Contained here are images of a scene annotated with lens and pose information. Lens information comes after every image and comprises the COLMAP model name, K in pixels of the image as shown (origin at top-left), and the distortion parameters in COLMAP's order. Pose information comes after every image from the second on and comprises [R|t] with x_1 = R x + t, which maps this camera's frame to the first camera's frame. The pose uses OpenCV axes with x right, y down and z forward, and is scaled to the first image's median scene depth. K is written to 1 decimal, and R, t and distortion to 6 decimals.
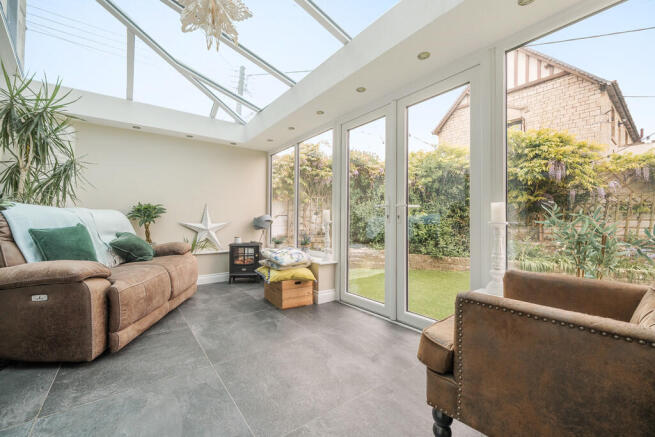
lens RADIAL K [[264.6, 0, 320.2], [0, 264.6, 220.1], [0, 0, 1]] dist [0.002113, -0.000326]
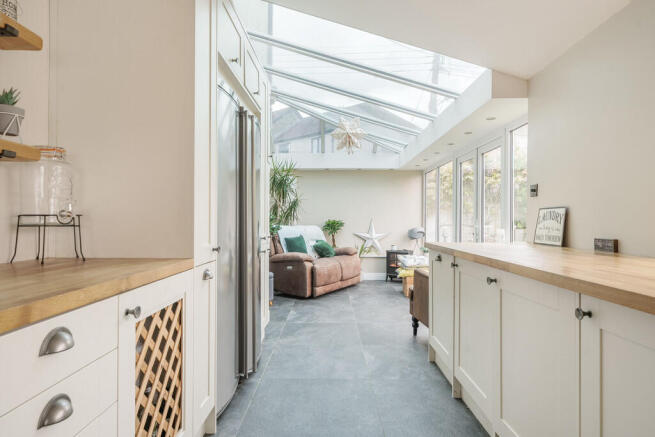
lens RADIAL K [[399.4, 0, 315.3], [0, 399.4, 216.8], [0, 0, 1]] dist [0.005424, 0.001092]
pose [[0.784429, -0.006595, -0.620184, 0.790106], [0.000560, 0.999951, -0.009925, -0.072028], [0.620218, 0.007438, 0.784394, -0.981423]]
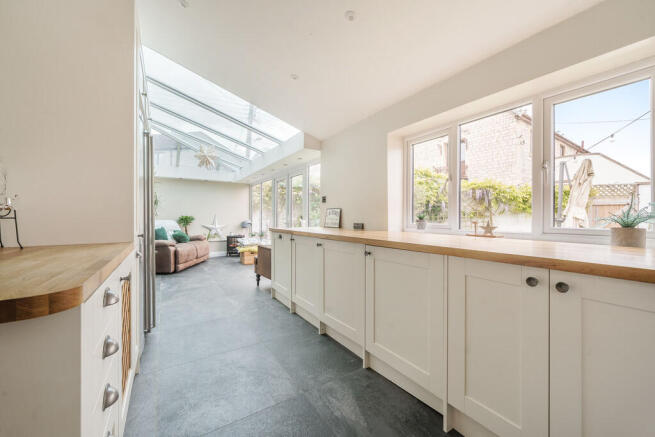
lens RADIAL K [[264.6, 0, 323.8], [0, 264.6, 216.7], [0, 0, 1]] dist [0.002113, -0.000326]
pose [[0.996858, -0.003779, -0.079120, 0.686476], [0.003869, 0.999992, 0.000980, -0.065419], [0.079116, -0.001283, 0.996865, -1.149212]]
